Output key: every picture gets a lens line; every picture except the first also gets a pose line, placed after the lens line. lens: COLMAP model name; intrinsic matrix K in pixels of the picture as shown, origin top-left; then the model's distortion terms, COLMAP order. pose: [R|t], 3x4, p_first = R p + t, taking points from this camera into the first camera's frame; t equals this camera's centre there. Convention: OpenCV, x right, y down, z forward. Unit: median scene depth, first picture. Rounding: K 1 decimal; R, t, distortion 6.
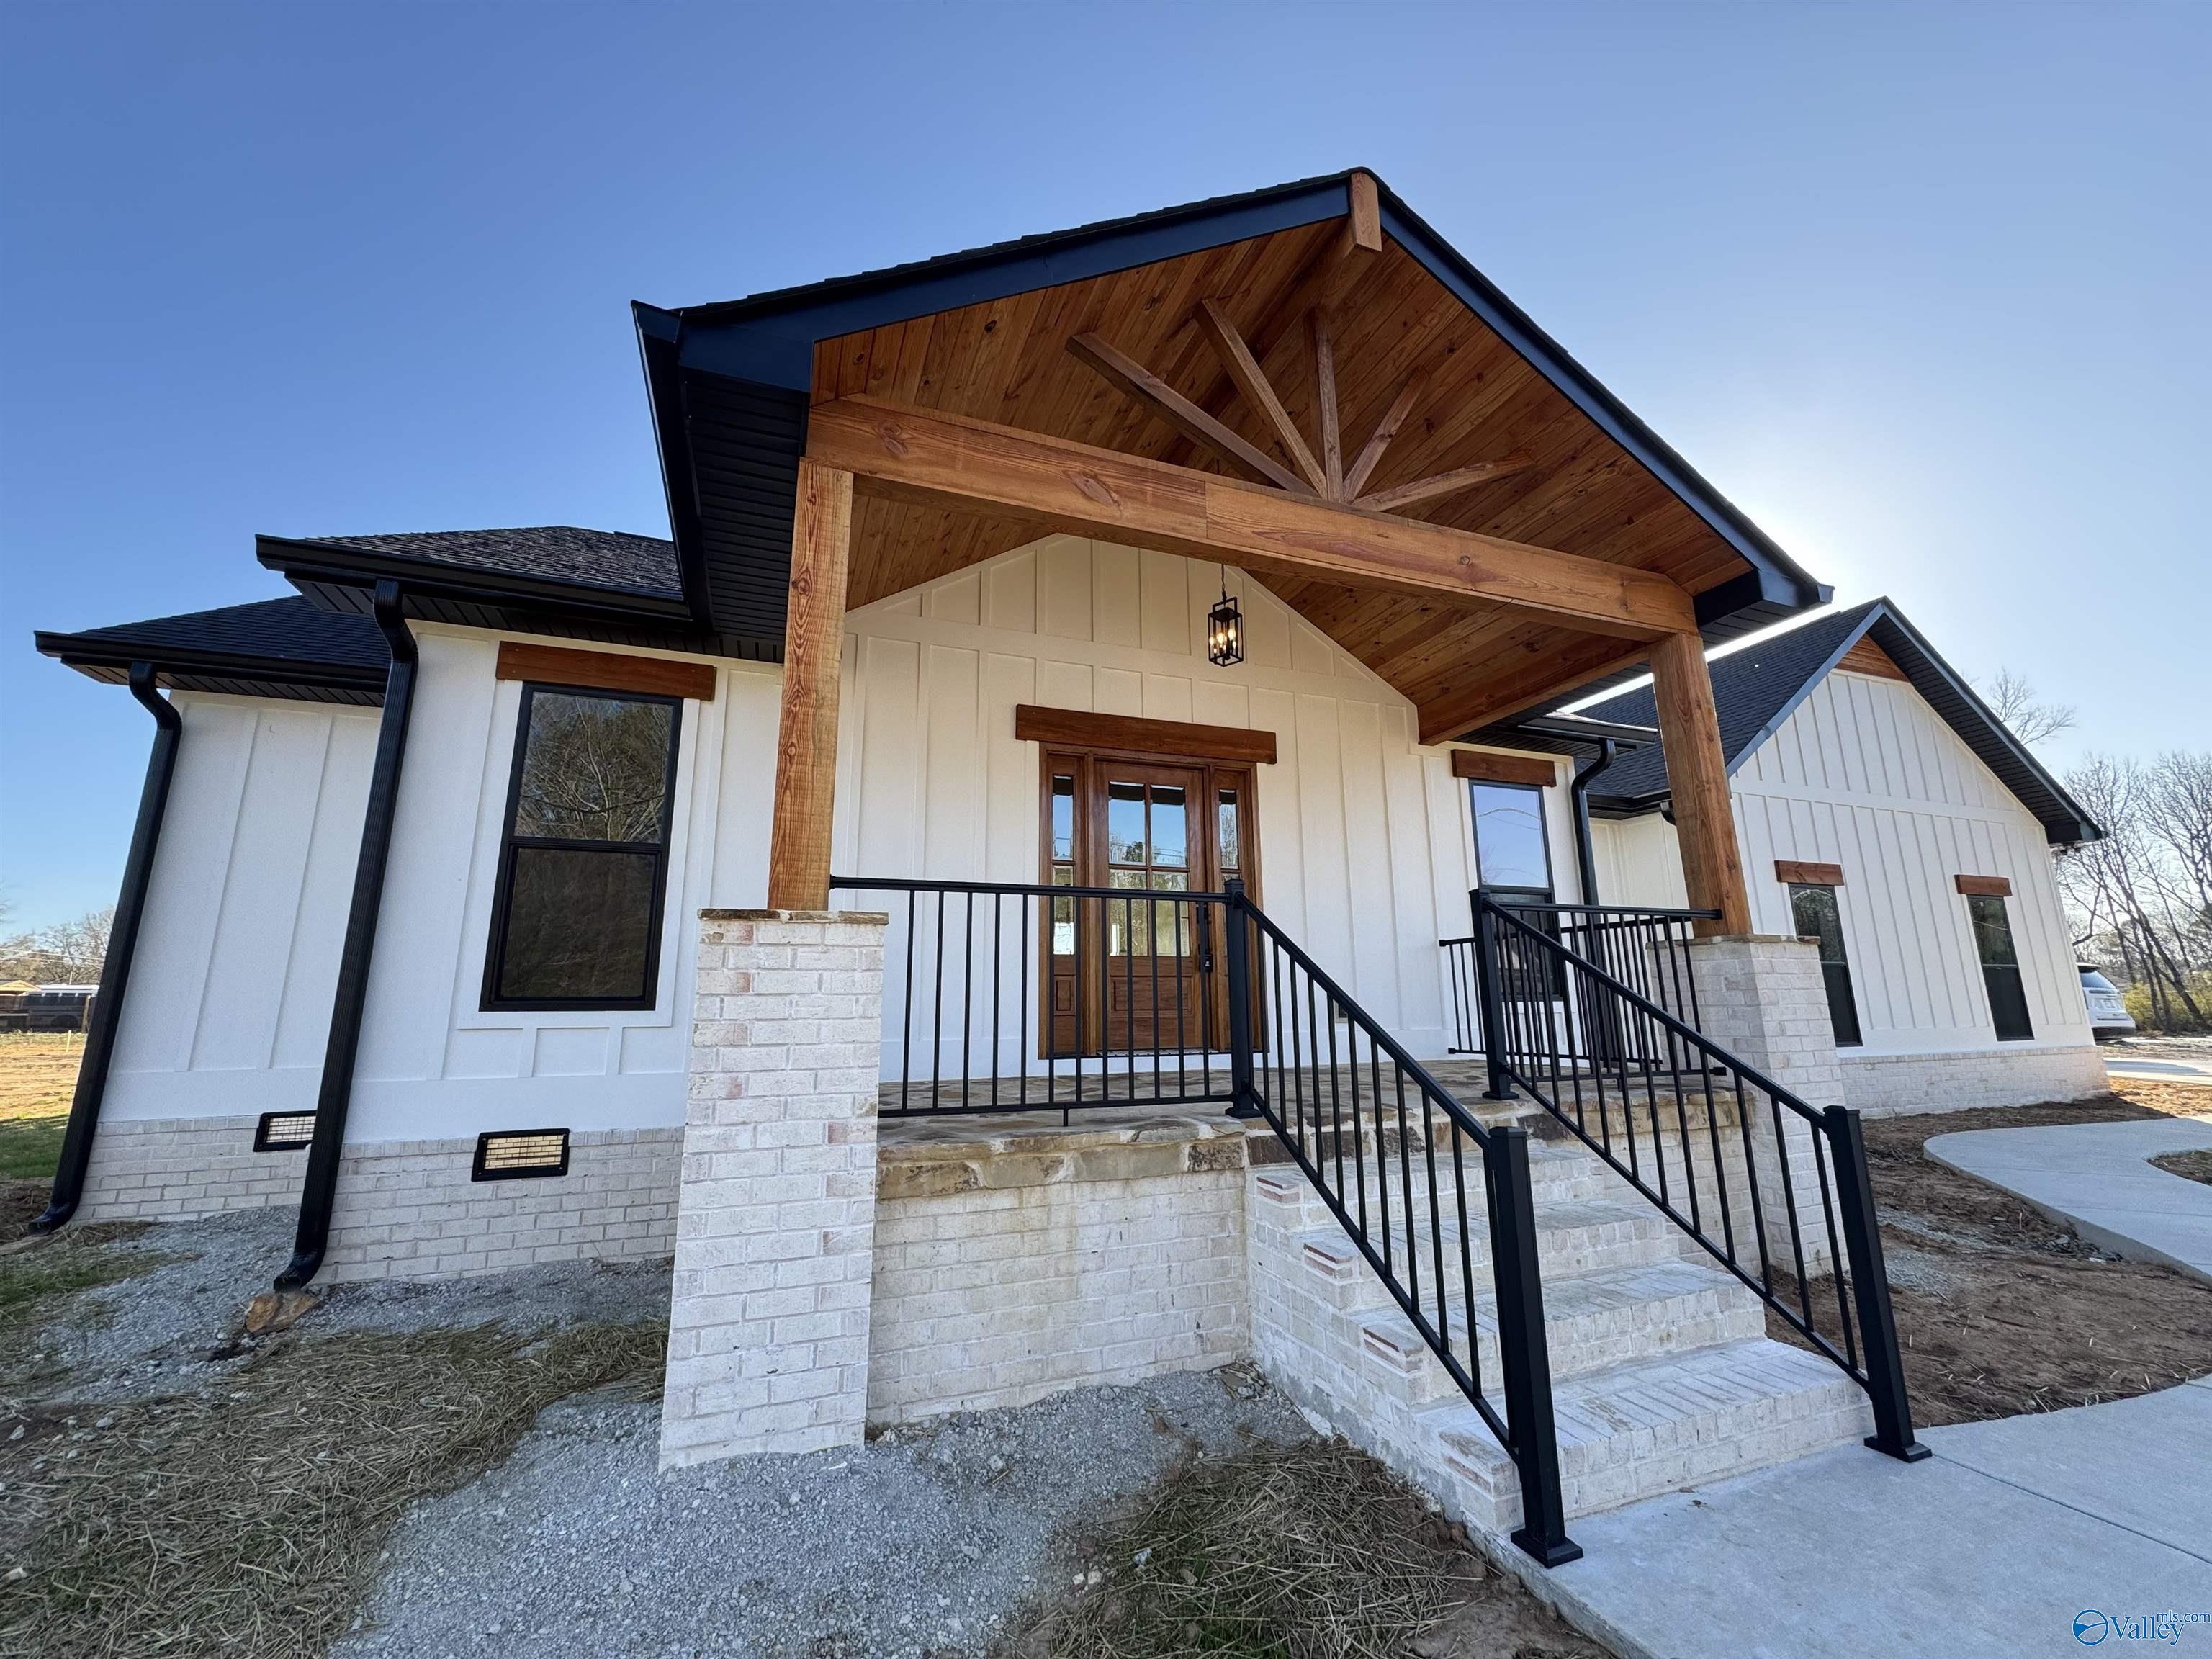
lens RADIAL K [[886.9, 0, 1105.8], [0, 886.9, 826.8], [0, 0, 1]] dist [-0.003854, 0.001041]
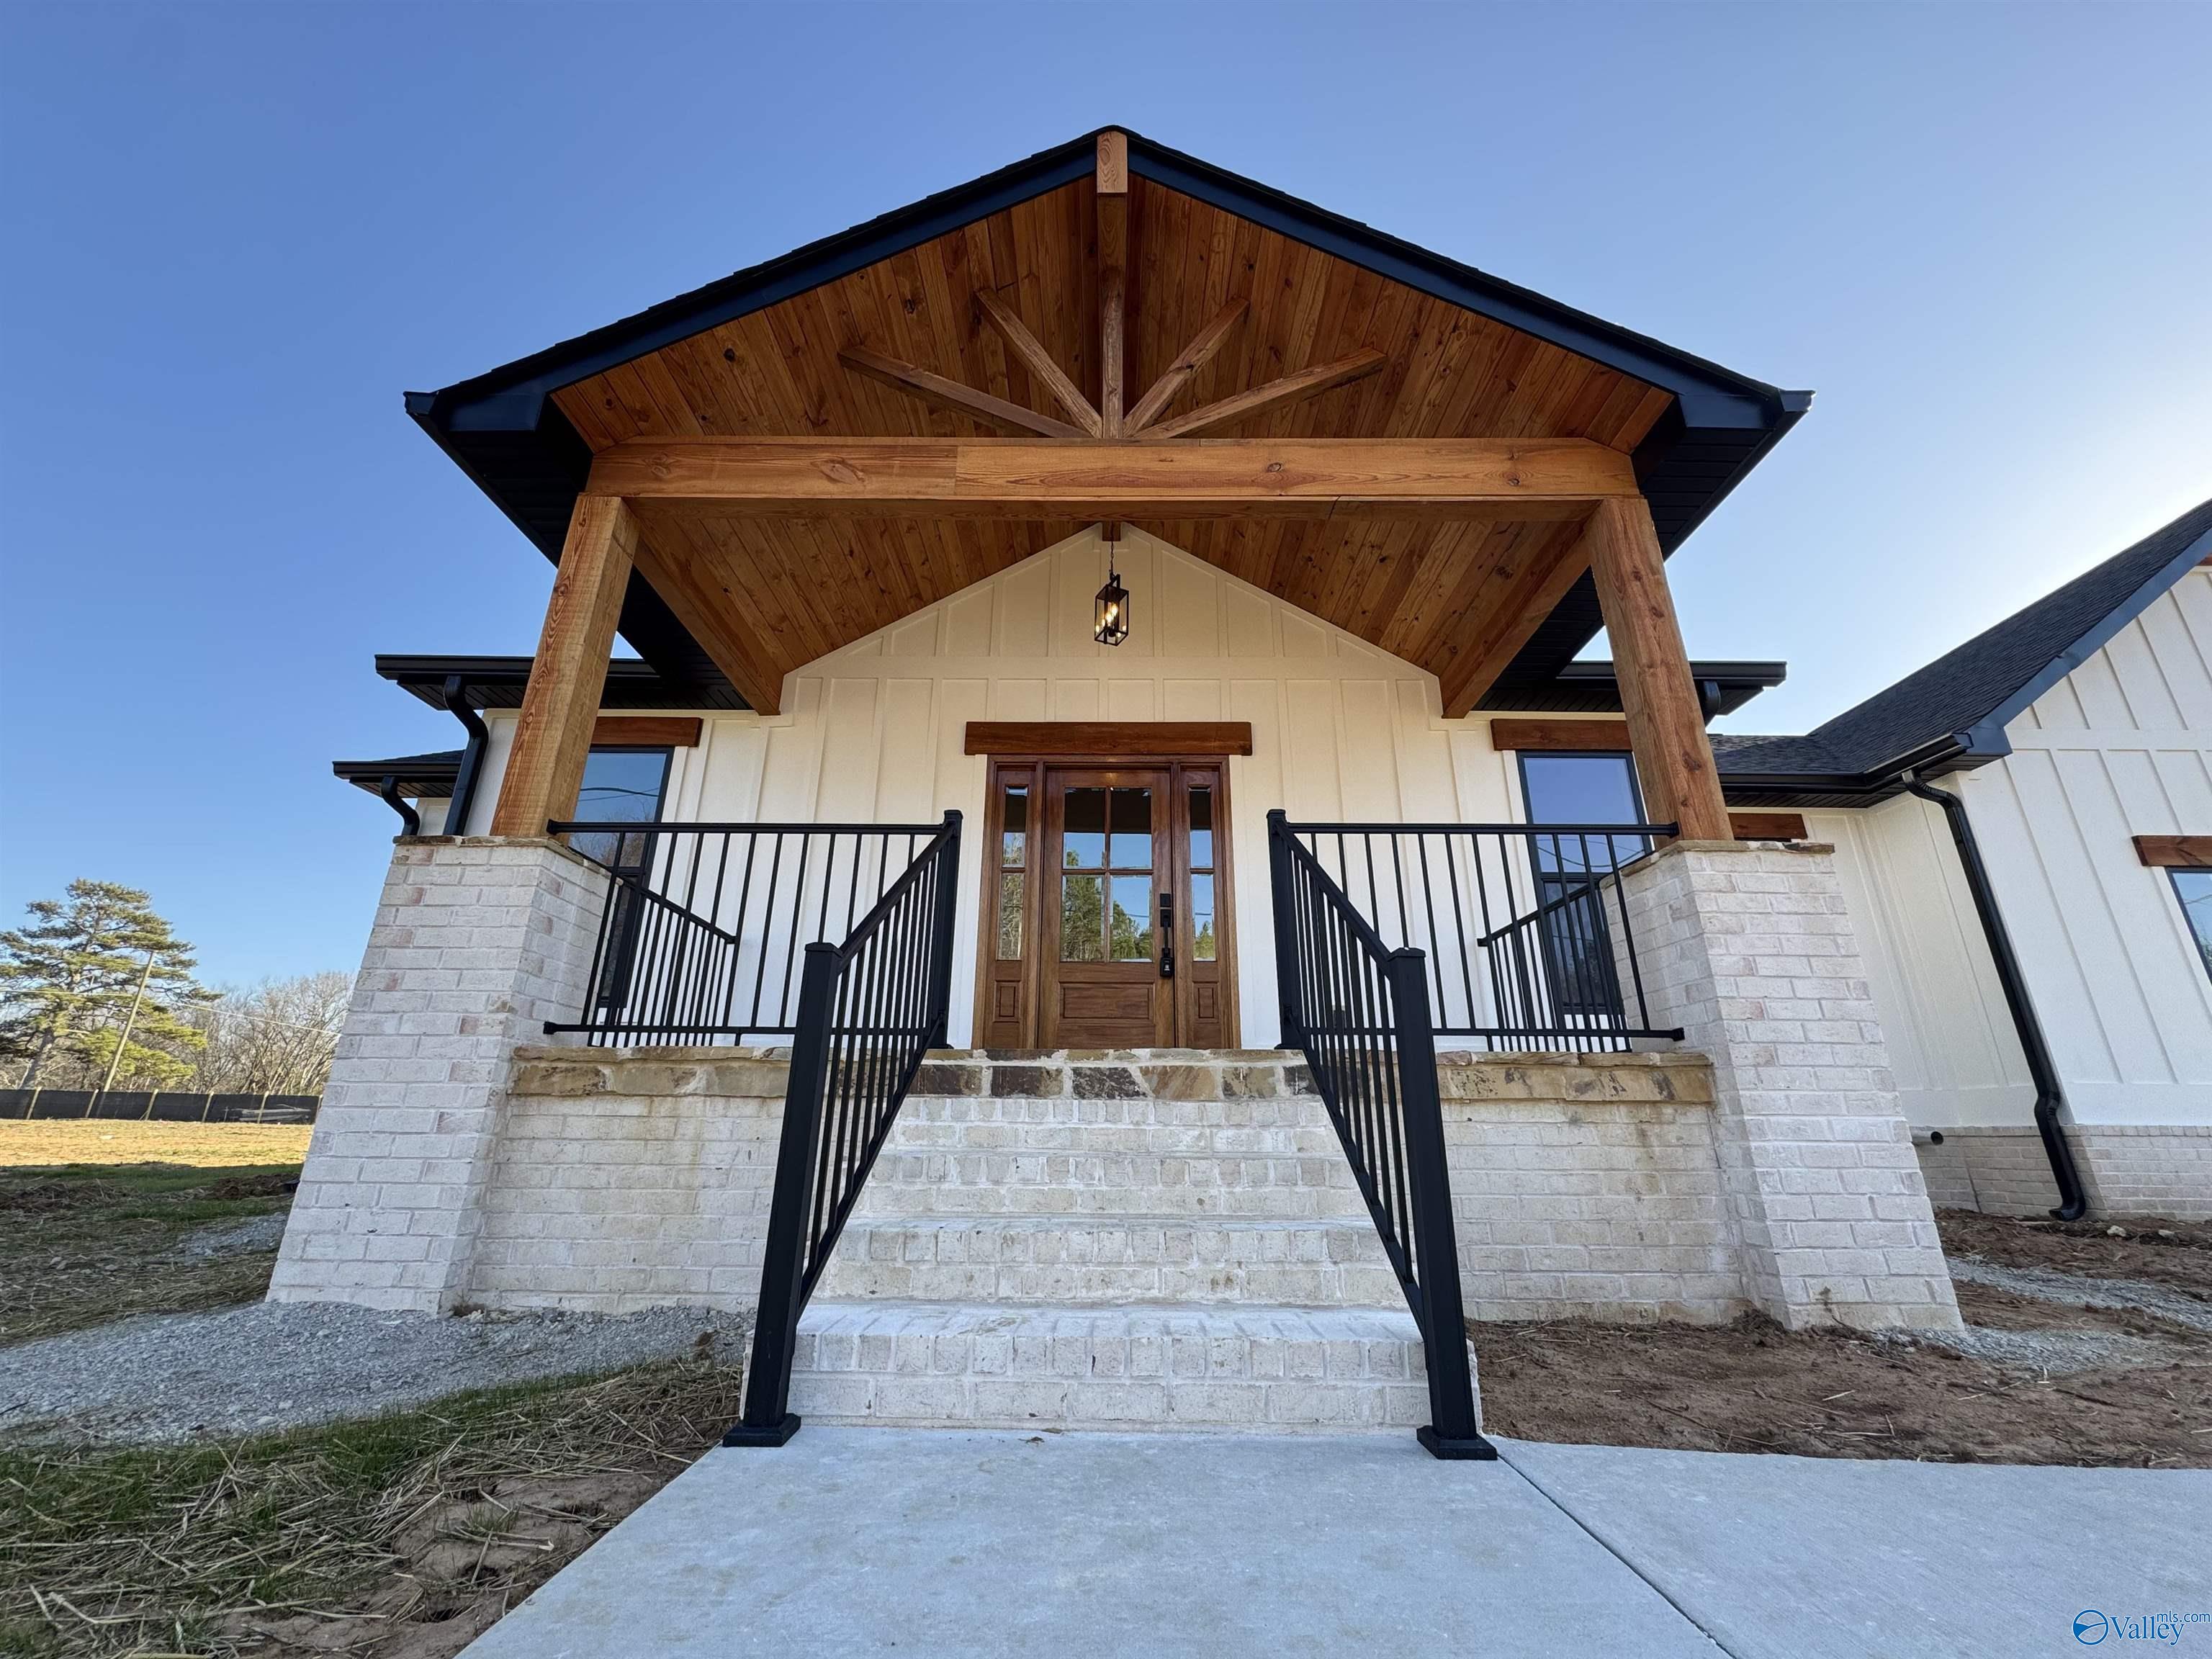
lens RADIAL K [[886.9, 0, 1110.8], [0, 886.9, 828.7], [0, 0, 1]] dist [-0.003854, 0.001041]
pose [[0.932880, -0.102108, -0.345412, 0.759056], [0.055190, 0.988174, -0.143061, 0.269657], [0.355935, 0.114395, 0.927483, 0.201360]]
